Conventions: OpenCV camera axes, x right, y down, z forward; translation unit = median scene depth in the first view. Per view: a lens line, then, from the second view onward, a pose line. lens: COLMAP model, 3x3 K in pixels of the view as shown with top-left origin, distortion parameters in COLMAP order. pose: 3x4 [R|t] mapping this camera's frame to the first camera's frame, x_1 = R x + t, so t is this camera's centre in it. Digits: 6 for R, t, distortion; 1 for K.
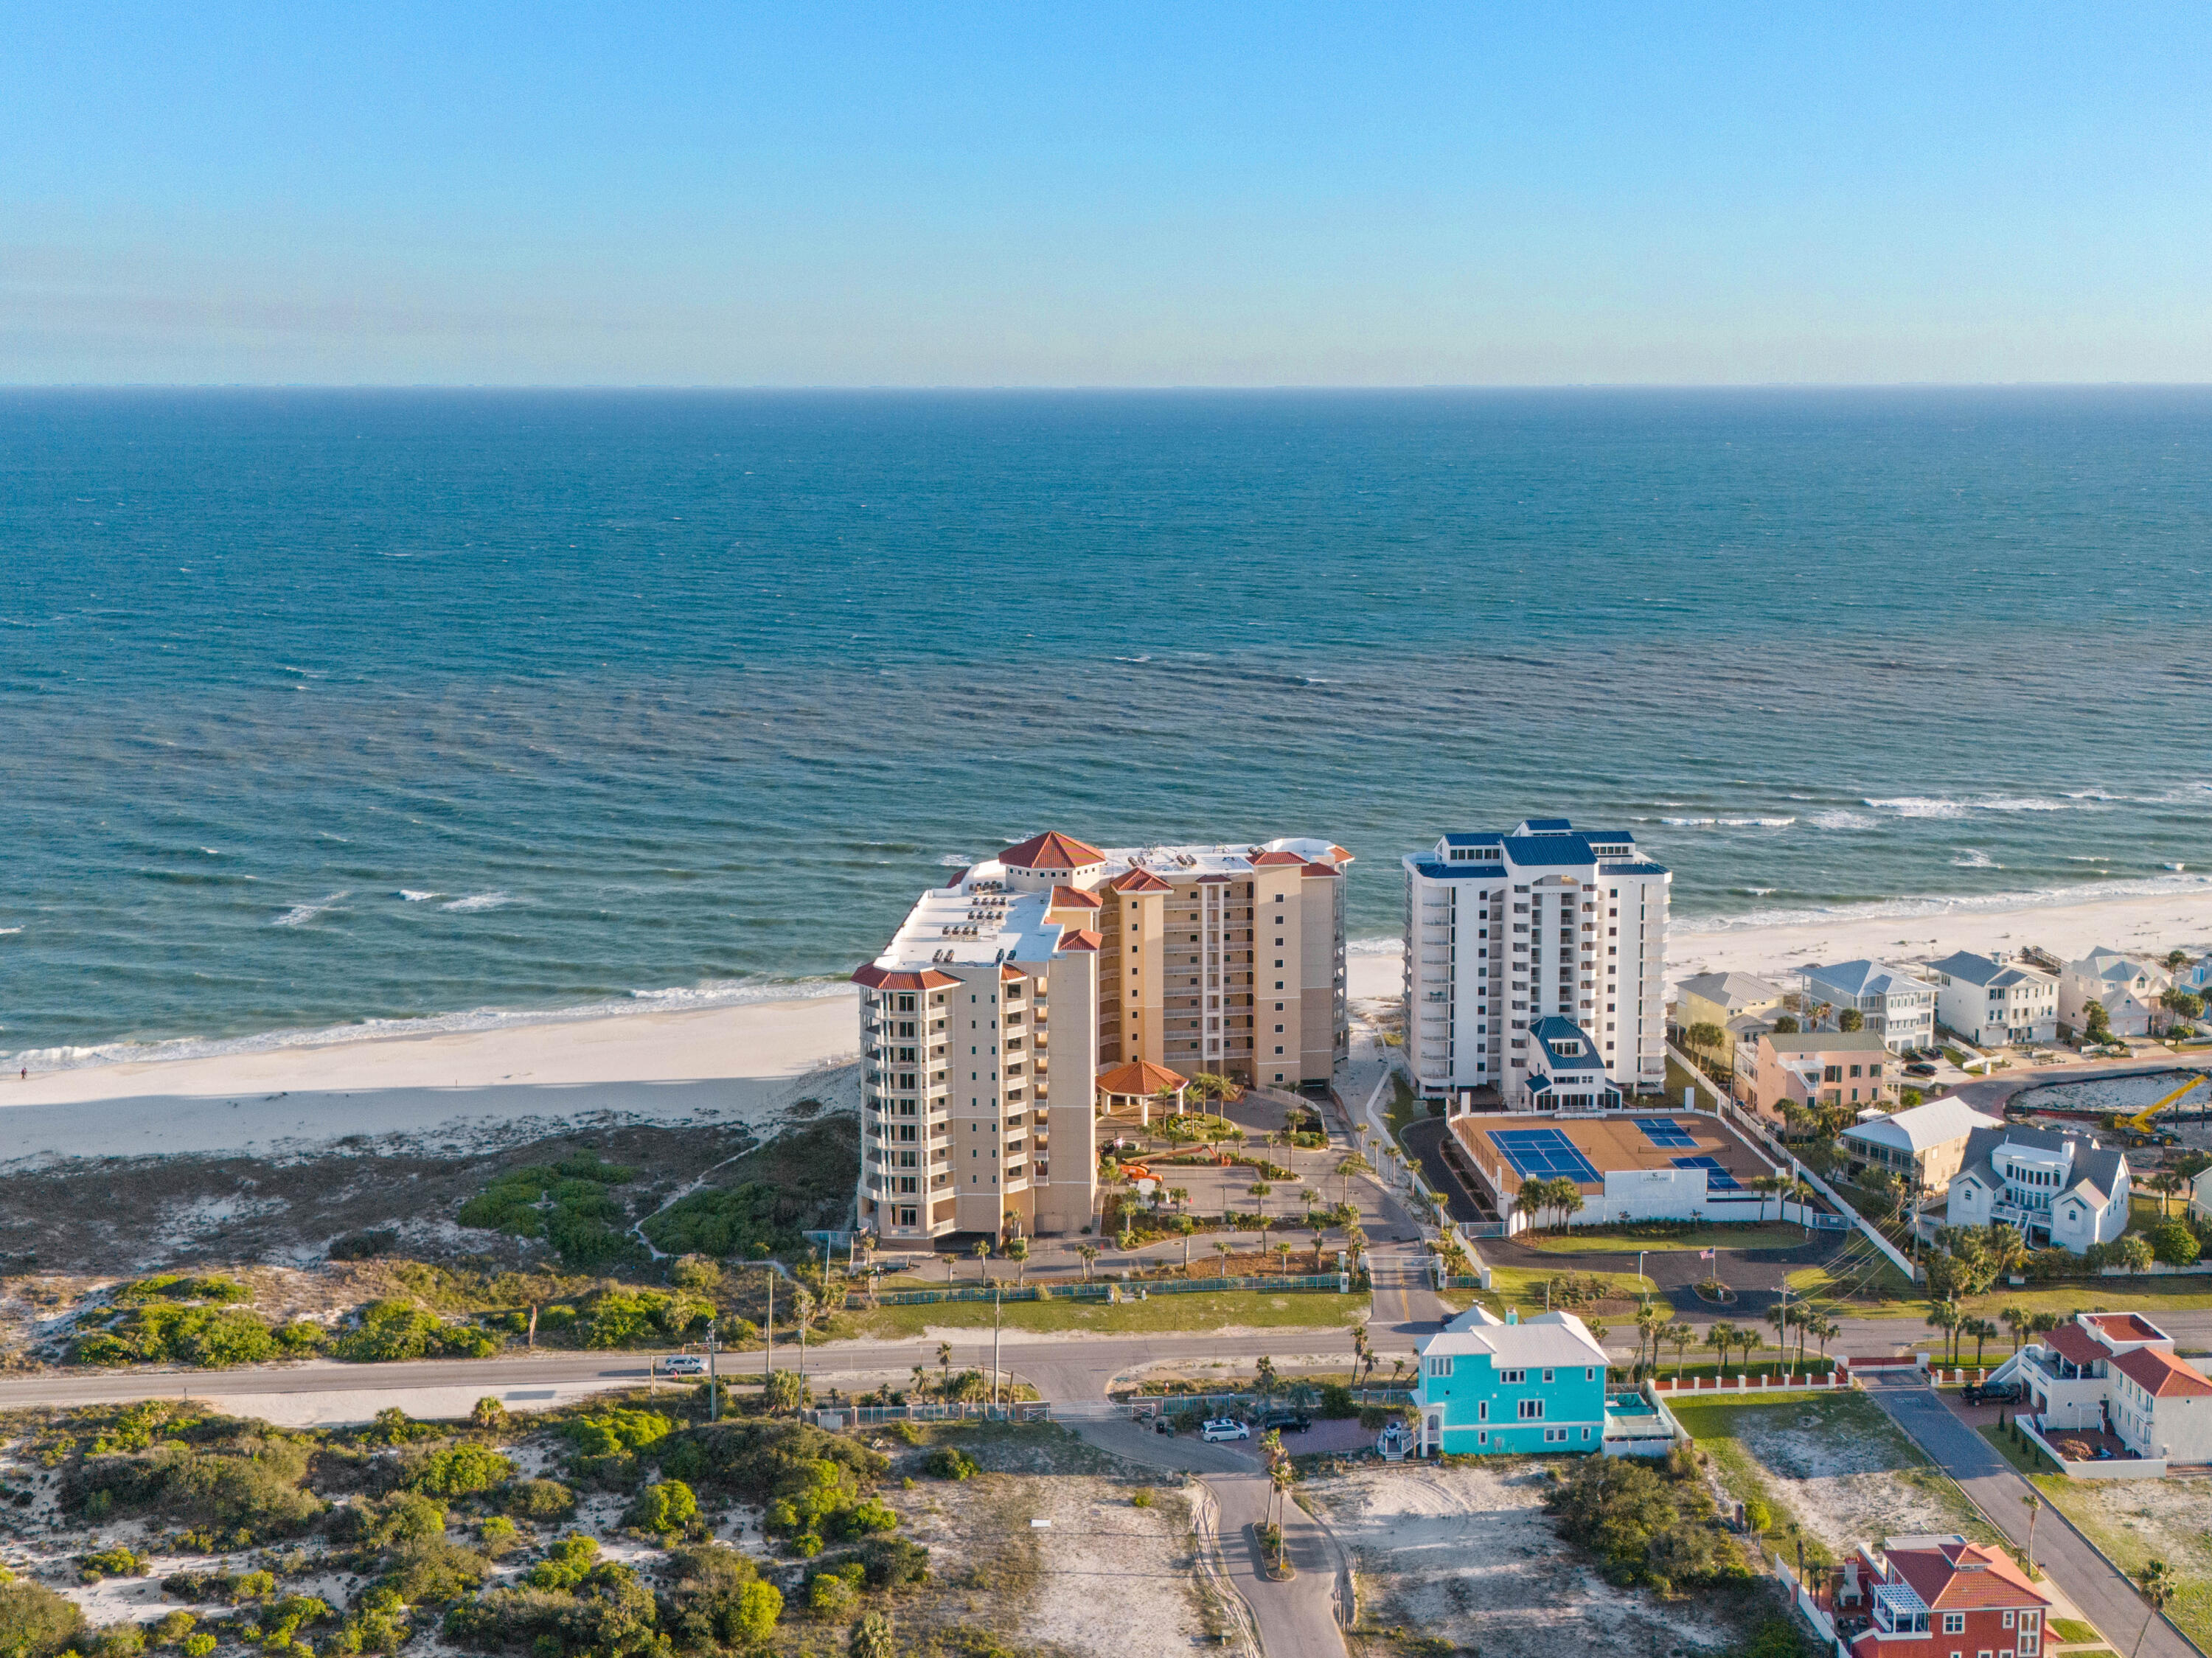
lens RADIAL K [[2513.6, 0, 1106.2], [0, 2513.6, 677.4], [0, 0, 1]] dist [0.109715, -0.027366]
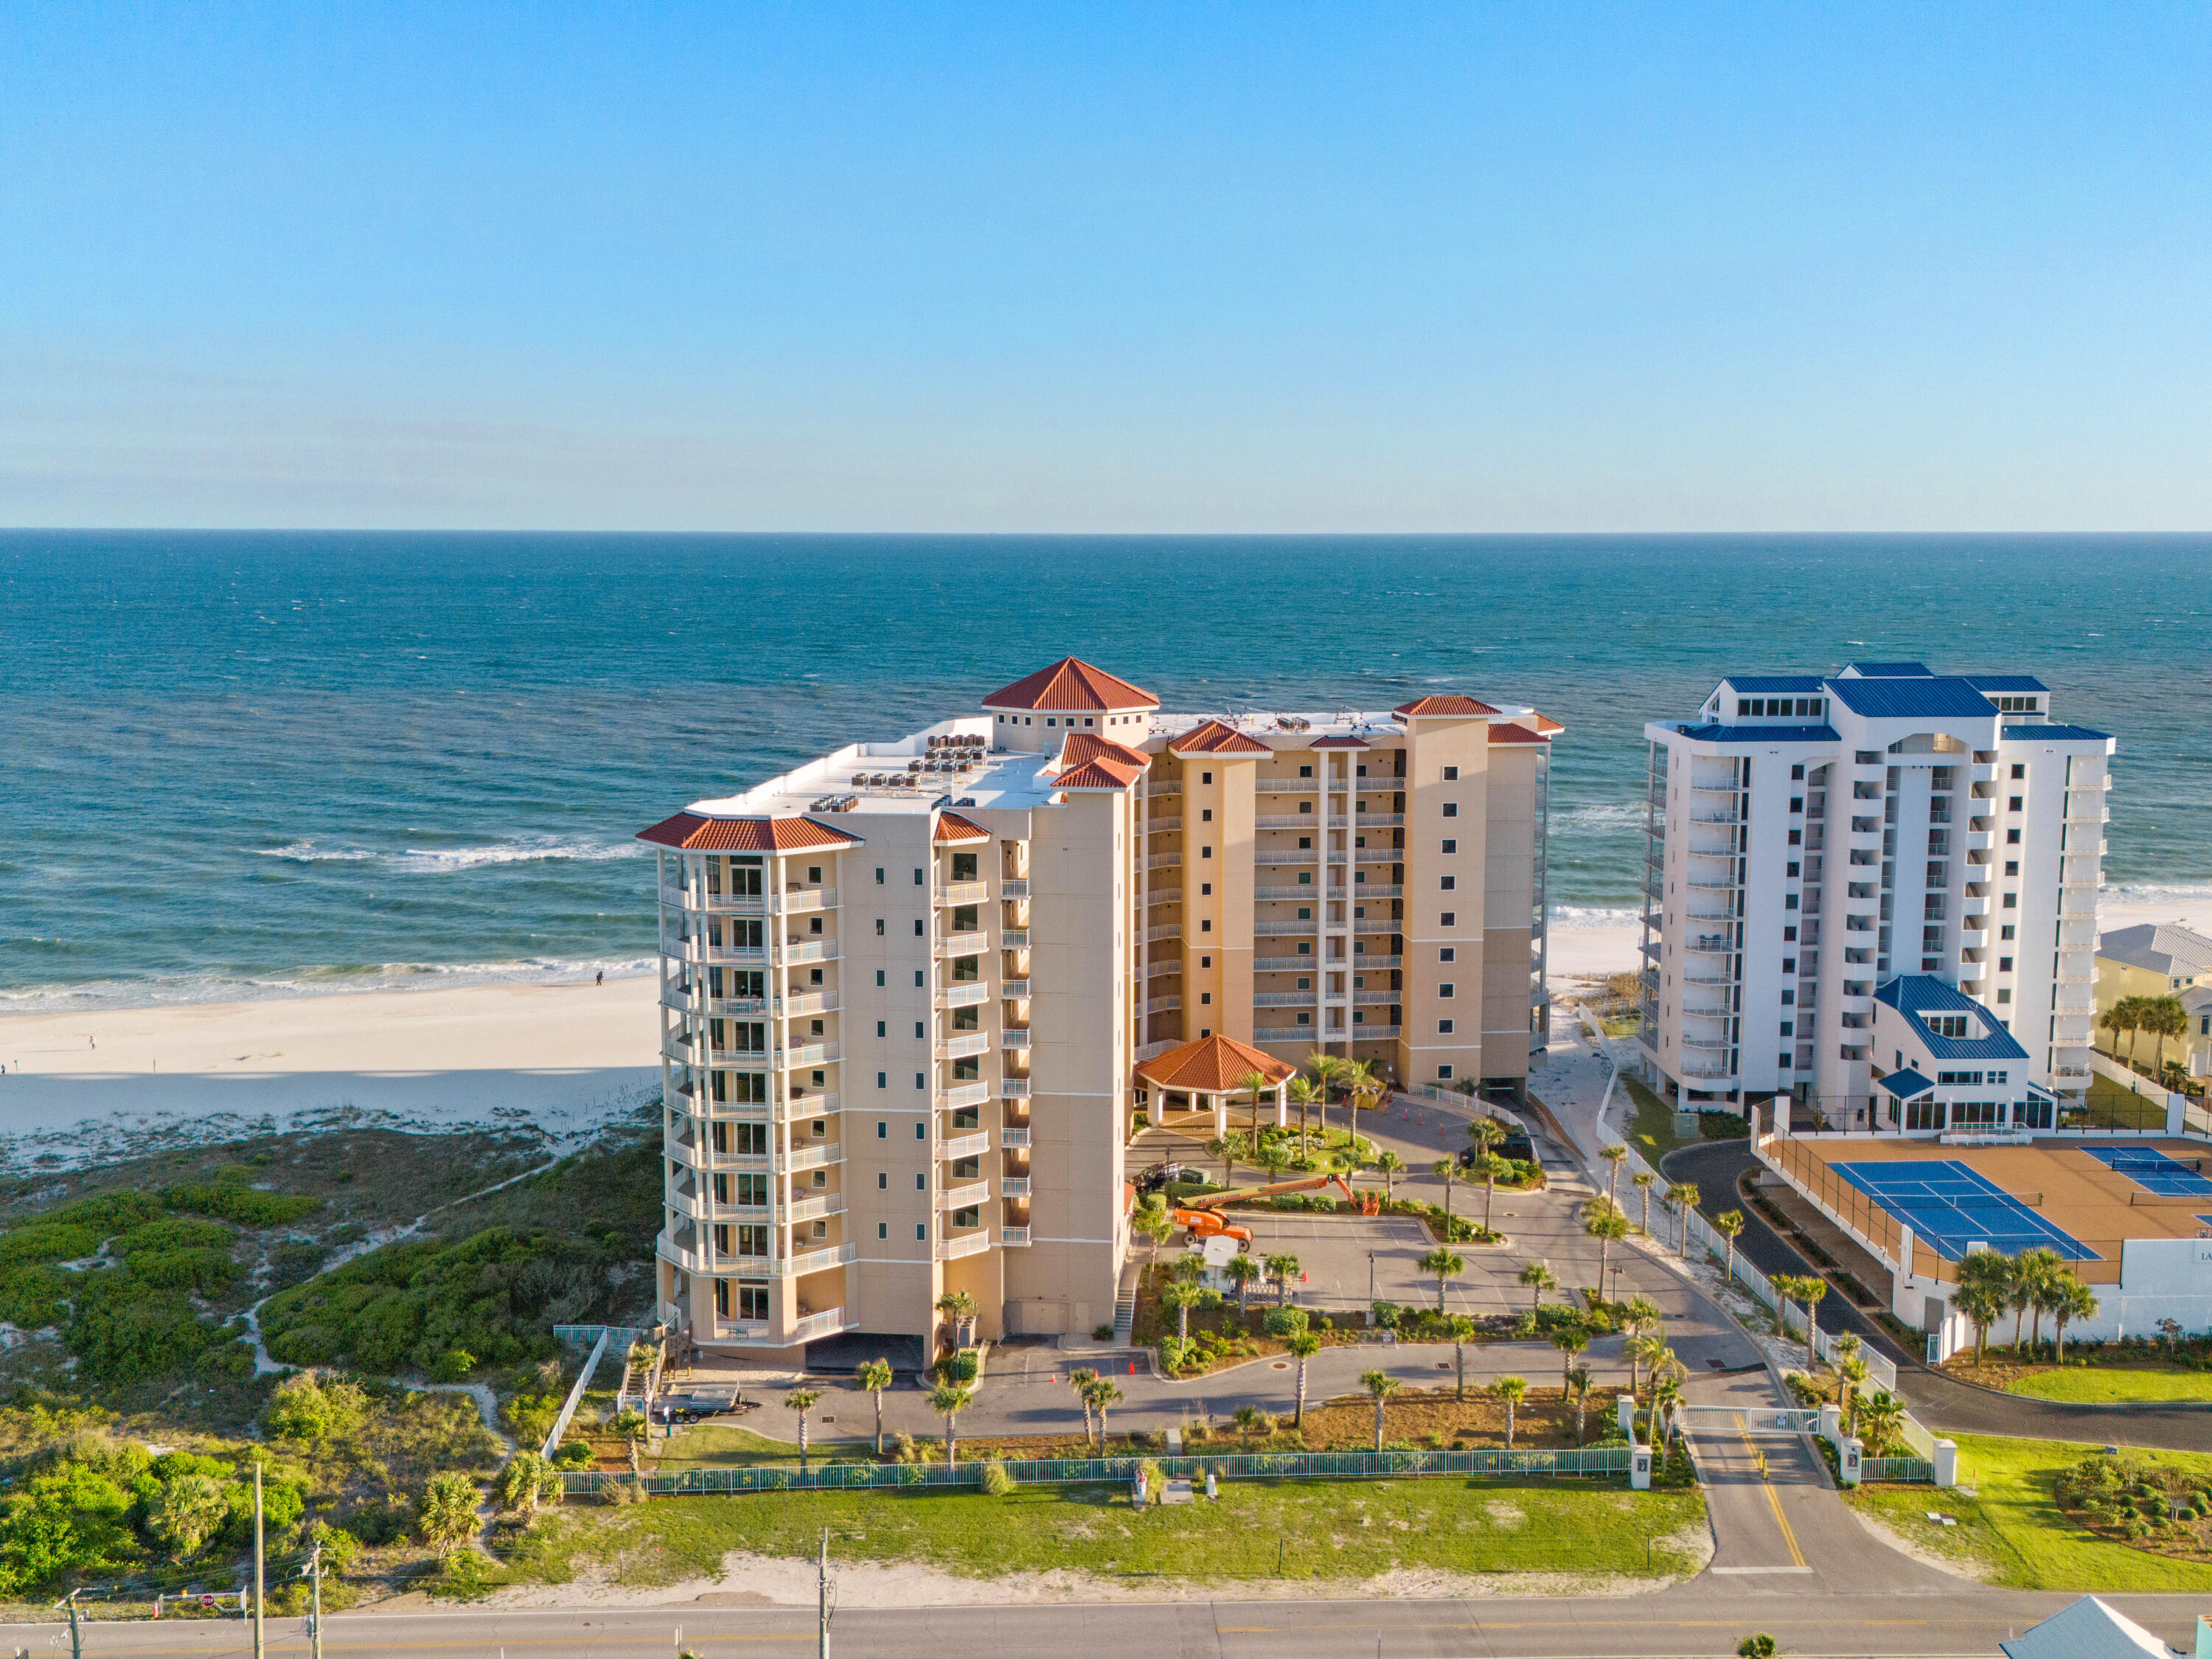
lens RADIAL K [[2181.8, 0, 1095.7], [0, 2181.8, 828.6], [0, 0, 1]] dist [0.093844, -0.150623]
pose [[0.998852, 0.009803, -0.046881, 0.010281], [-0.009029, 0.999820, 0.016678, 0.105538], [0.047036, -0.016235, 0.998761, 0.540515]]
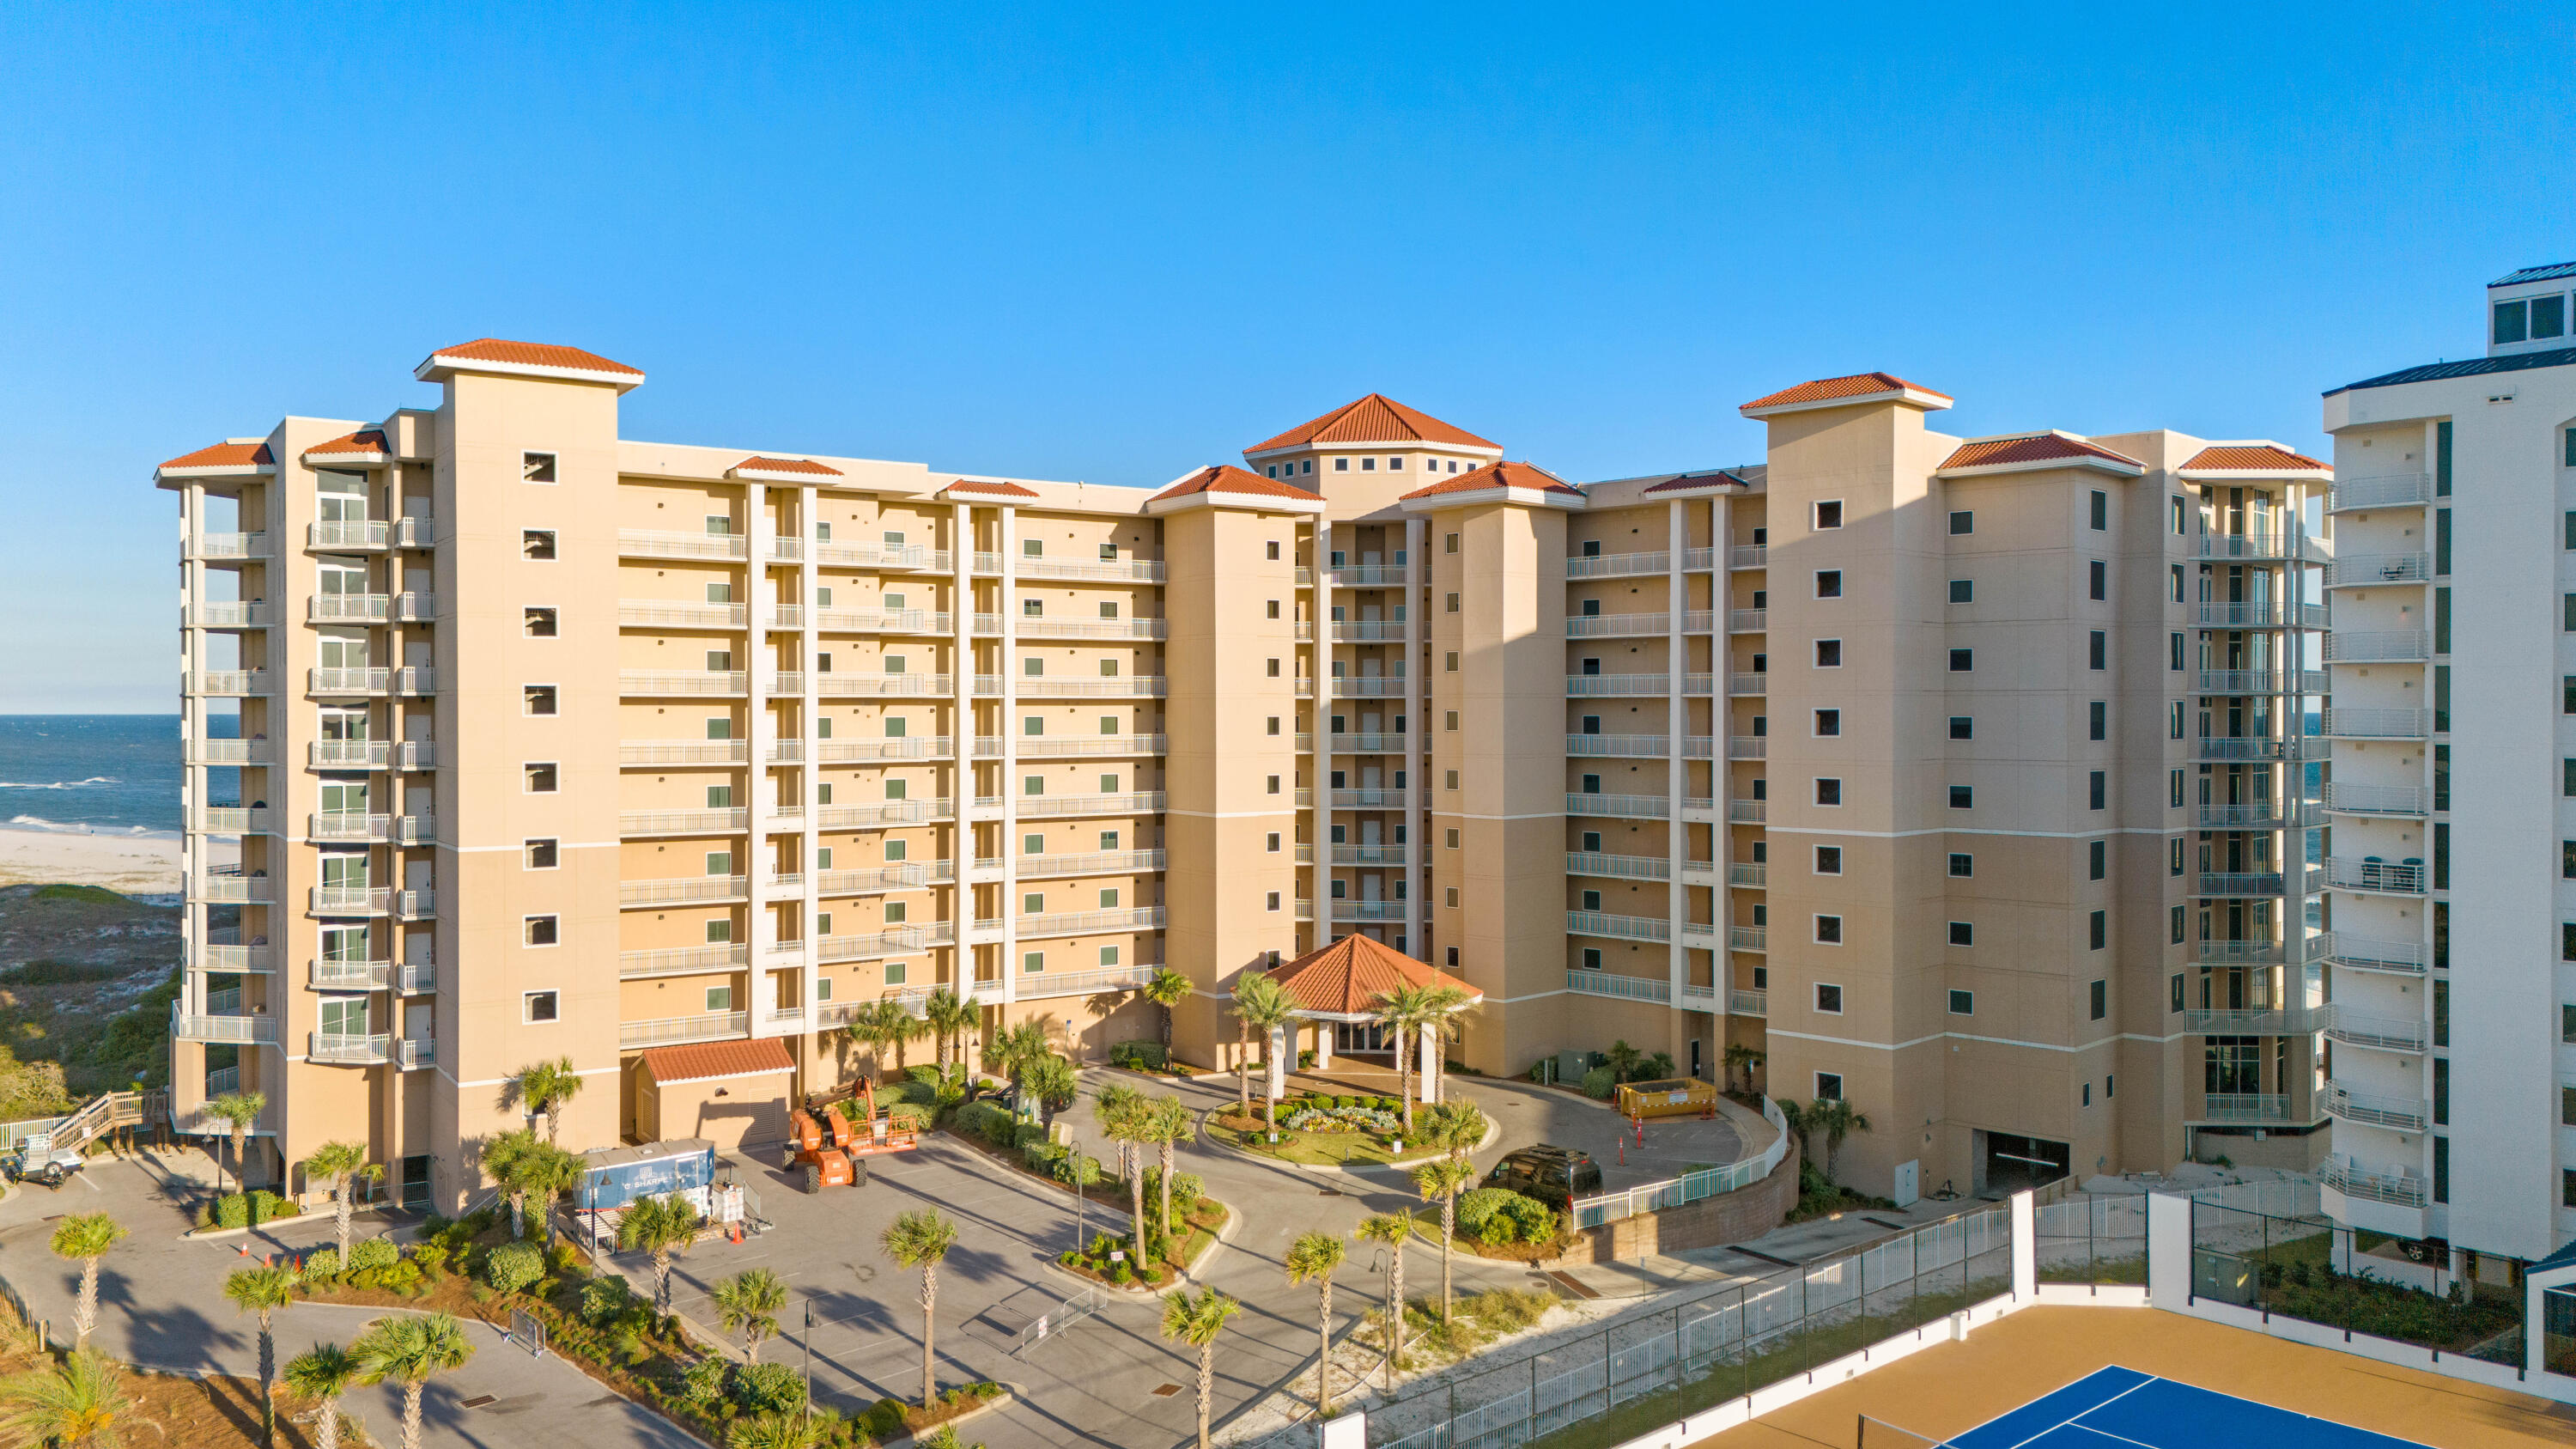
lens RADIAL K [[1908.3, 0, 1305.2], [0, 1908.3, 730.7], [0, 0, 1]] dist [0.027277, -0.000834]
pose [[0.603038, 0.011753, -0.797626, 0.252401], [-0.103145, 0.992647, -0.063355, 0.155743], [0.791016, 0.120477, 0.599816, 0.911954]]
